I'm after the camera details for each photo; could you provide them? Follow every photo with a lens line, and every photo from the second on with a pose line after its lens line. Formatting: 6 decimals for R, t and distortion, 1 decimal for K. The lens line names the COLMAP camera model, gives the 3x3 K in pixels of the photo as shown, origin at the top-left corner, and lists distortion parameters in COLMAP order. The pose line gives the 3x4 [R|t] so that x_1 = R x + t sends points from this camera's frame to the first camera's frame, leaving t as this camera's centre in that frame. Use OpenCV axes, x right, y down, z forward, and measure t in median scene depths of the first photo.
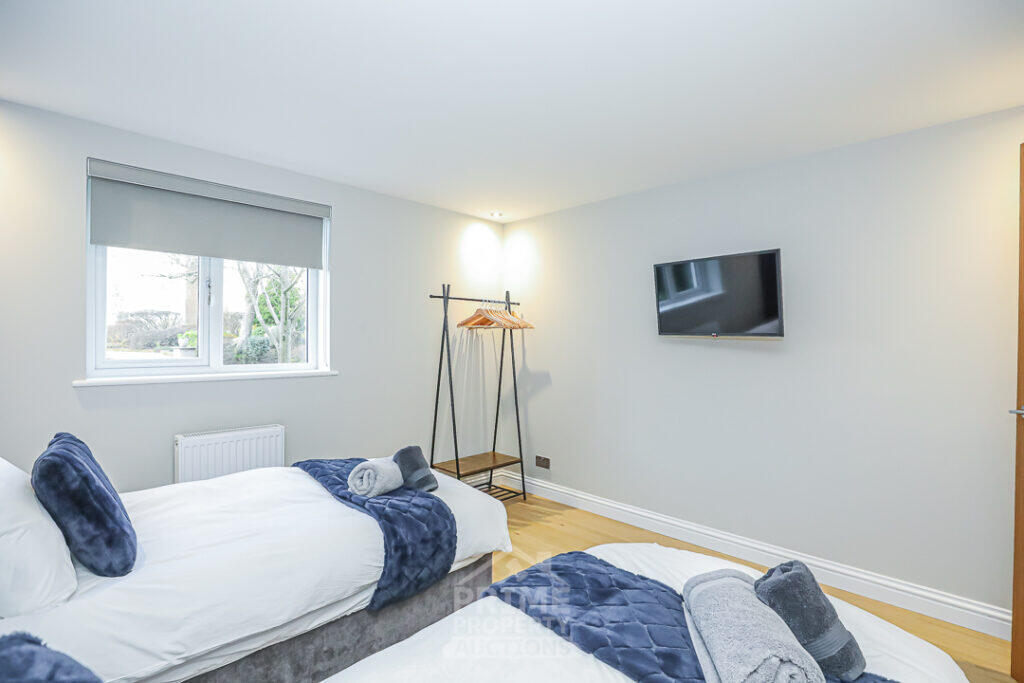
lens RADIAL K [[484.9, 0, 515.4], [0, 484.9, 343.5], [0, 0, 1]] dist [-0.000687, -0.000214]
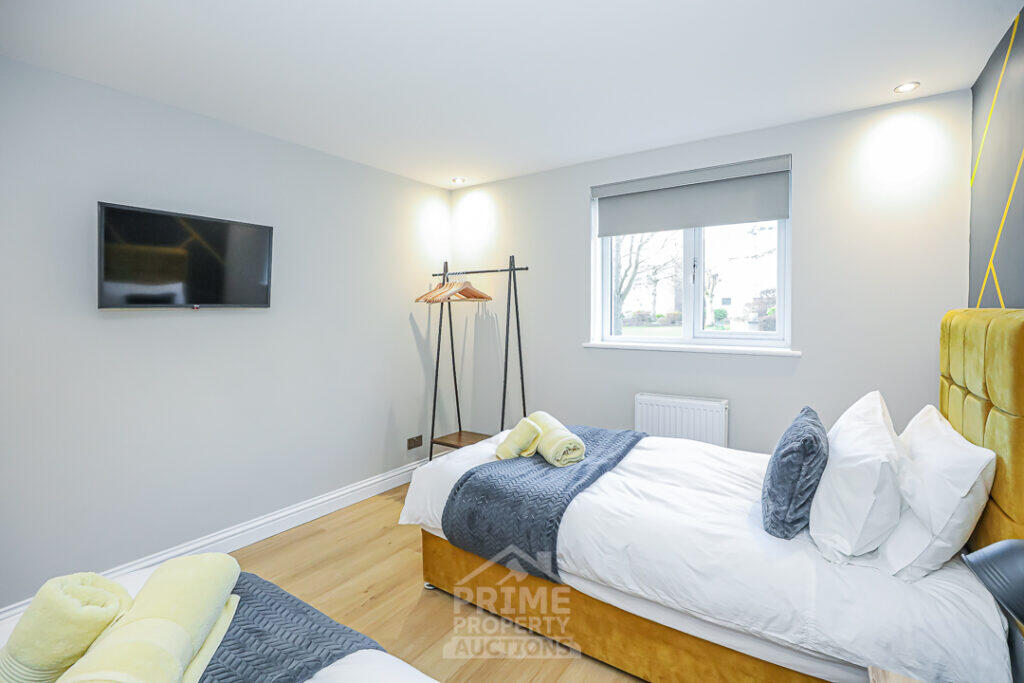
lens RADIAL K [[484.9, 0, 515.4], [0, 484.9, 343.5], [0, 0, 1]] dist [-0.000687, -0.000214]
pose [[0.169807, 0.053159, -0.984042, 0.814747], [-0.001398, 0.998556, 0.053702, -0.001663], [0.985476, -0.007743, 0.169636, 0.856069]]
